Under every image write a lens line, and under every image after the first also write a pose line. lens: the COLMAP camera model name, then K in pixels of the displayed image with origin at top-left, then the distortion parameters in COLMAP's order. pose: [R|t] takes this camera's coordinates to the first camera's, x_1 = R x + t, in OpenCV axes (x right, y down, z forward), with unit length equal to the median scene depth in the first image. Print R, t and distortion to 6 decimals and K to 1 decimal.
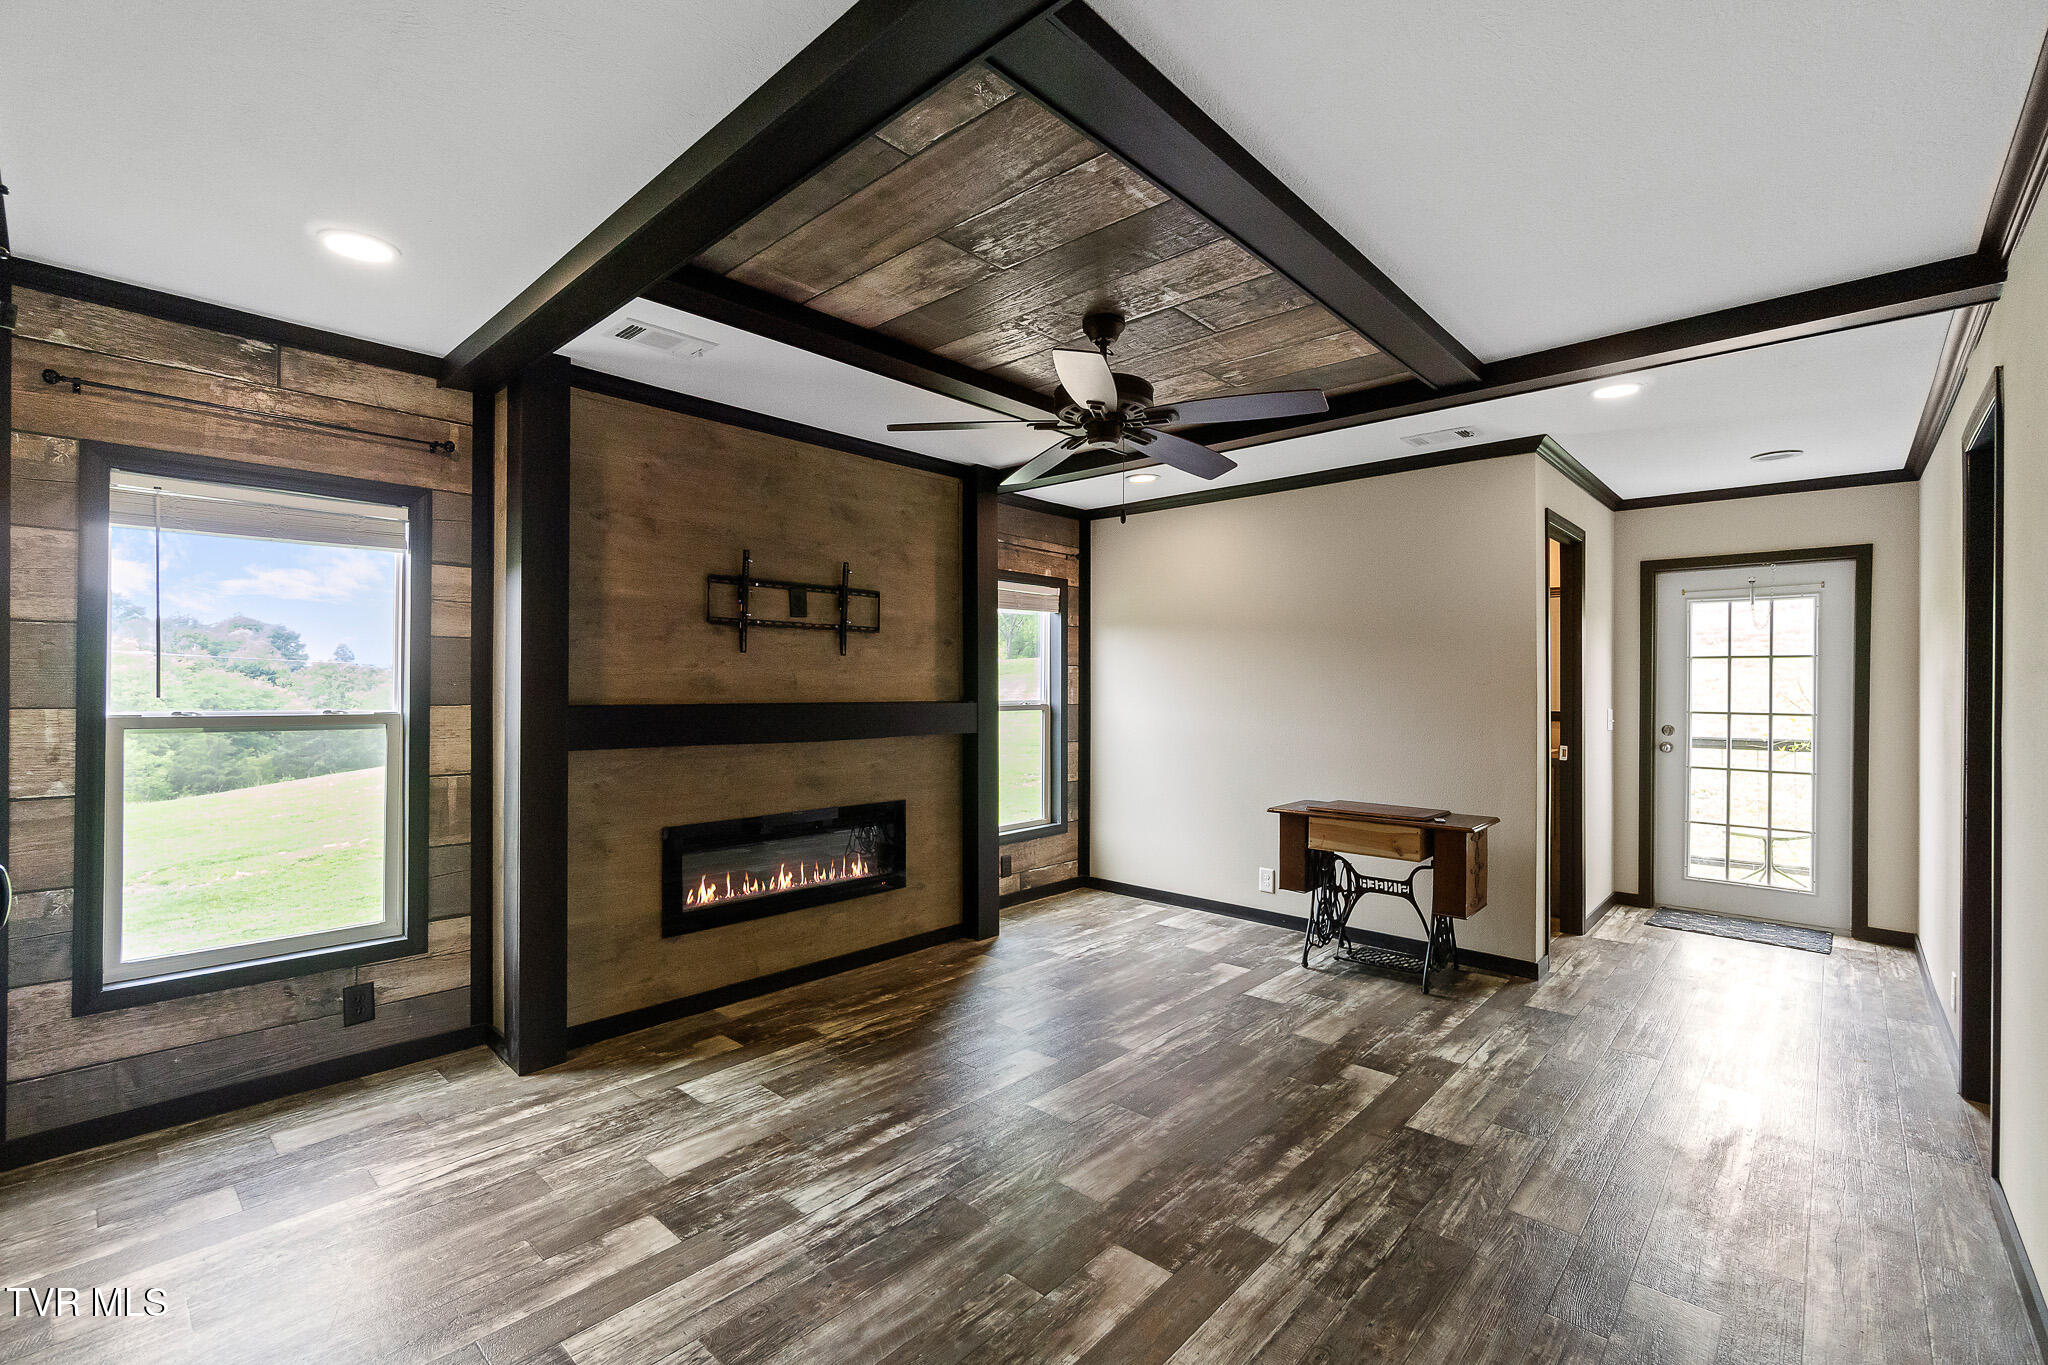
lens RADIAL K [[883.4, 0, 1019.5], [0, 883.4, 682.9], [0, 0, 1]] dist [-0.001708, 0.000140]
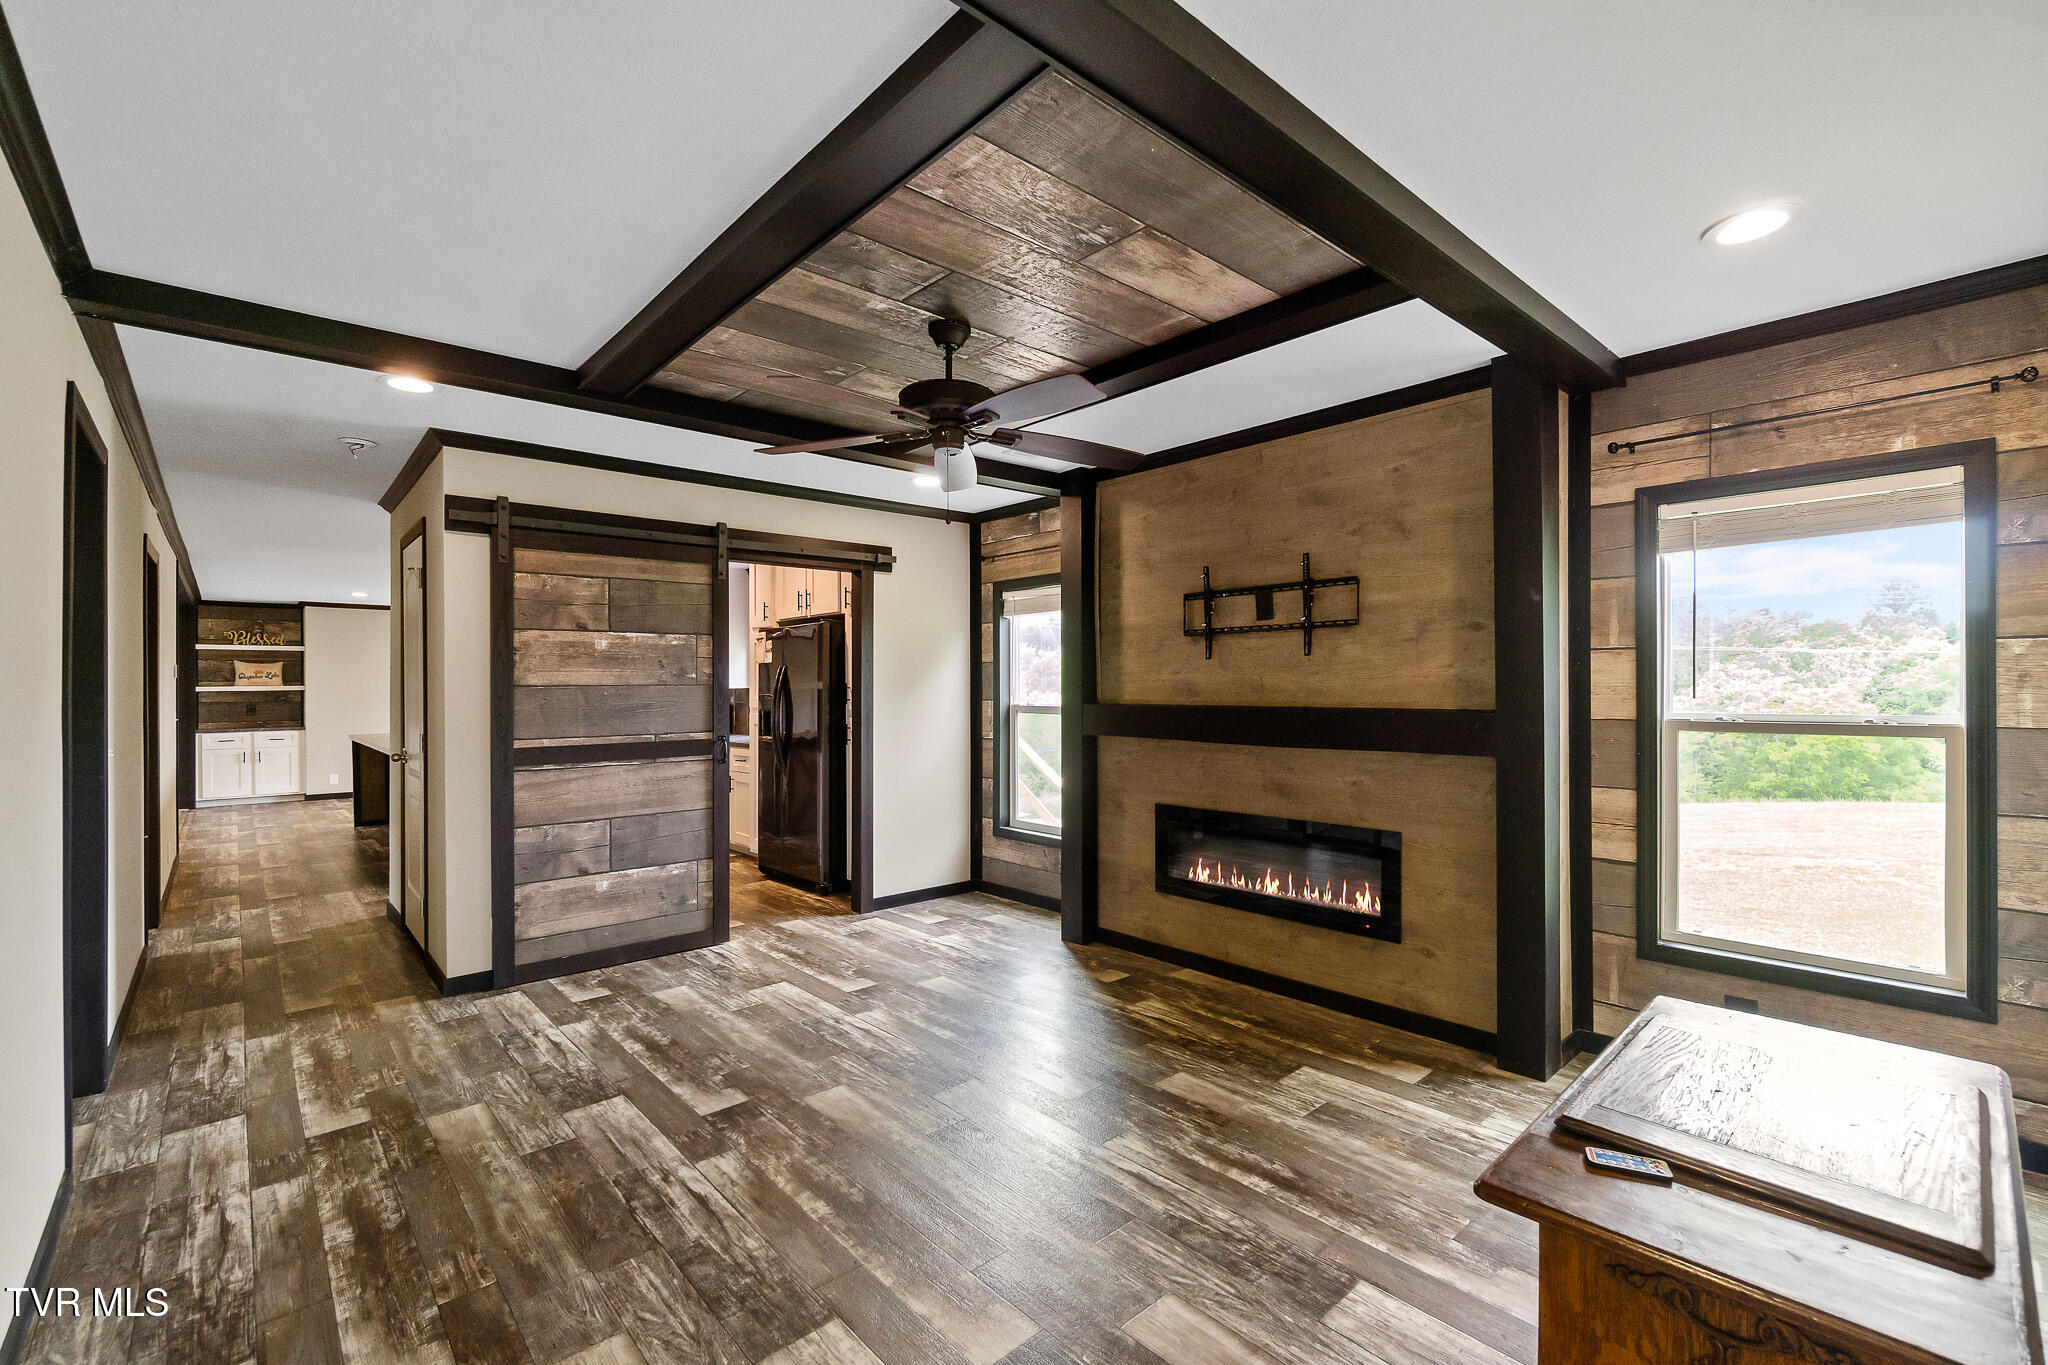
lens RADIAL K [[874.3, 0, 1024.0], [0, 874.3, 682.5], [0, 0, 1]] dist [0.001340, -0.000021]
pose [[-0.086058, -0.011722, -0.996221, 0.798276], [0.006221, 0.999905, -0.012303, 0.006816], [0.996271, -0.007256, -0.085977, 0.864198]]
